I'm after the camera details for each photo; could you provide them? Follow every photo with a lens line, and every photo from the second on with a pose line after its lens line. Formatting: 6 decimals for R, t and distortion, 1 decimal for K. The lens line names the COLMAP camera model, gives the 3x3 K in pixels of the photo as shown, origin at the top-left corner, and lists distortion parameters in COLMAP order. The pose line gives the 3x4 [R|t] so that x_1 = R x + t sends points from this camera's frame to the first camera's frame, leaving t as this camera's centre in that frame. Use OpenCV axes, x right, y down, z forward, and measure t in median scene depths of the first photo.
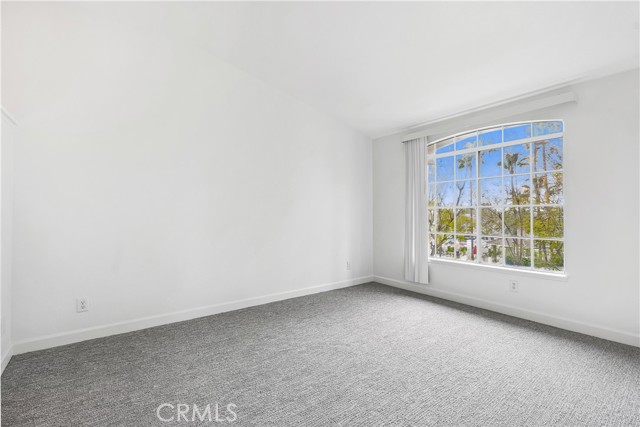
lens RADIAL K [[292.8, 0, 318.3], [0, 292.8, 207.0], [0, 0, 1]] dist [-0.039543, 0.015520]
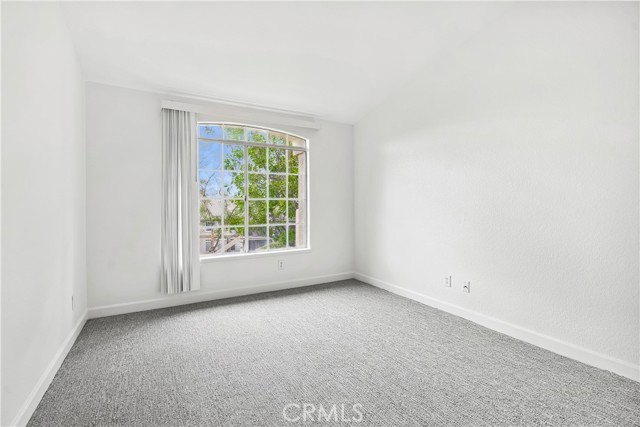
lens RADIAL K [[291.3, 0, 321.4], [0, 291.3, 202.7], [0, 0, 1]] dist [-0.022592, 0.000244]
pose [[0.109926, 0.007618, 0.993911, -0.483265], [-0.015155, 0.999867, -0.005987, 0.015699], [-0.993824, -0.014404, 0.110027, 0.642441]]
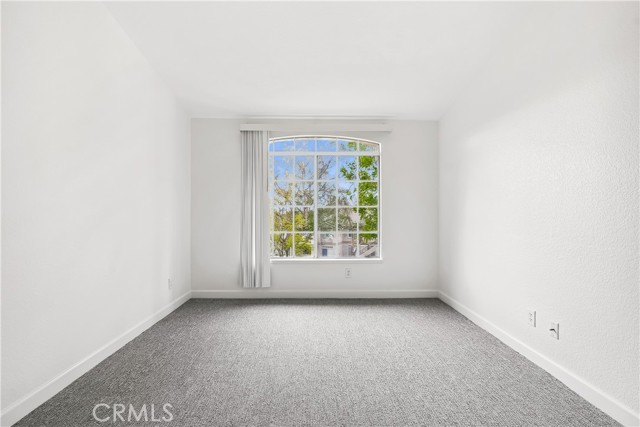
lens RADIAL K [[292.8, 0, 318.3], [0, 292.8, 207.0], [0, 0, 1]] dist [-0.039543, 0.015520]
pose [[0.575496, 0.017017, 0.817627, -0.360966], [-0.018571, 0.999798, -0.007737, 0.009821], [-0.817594, -0.010731, 0.575696, 0.371854]]
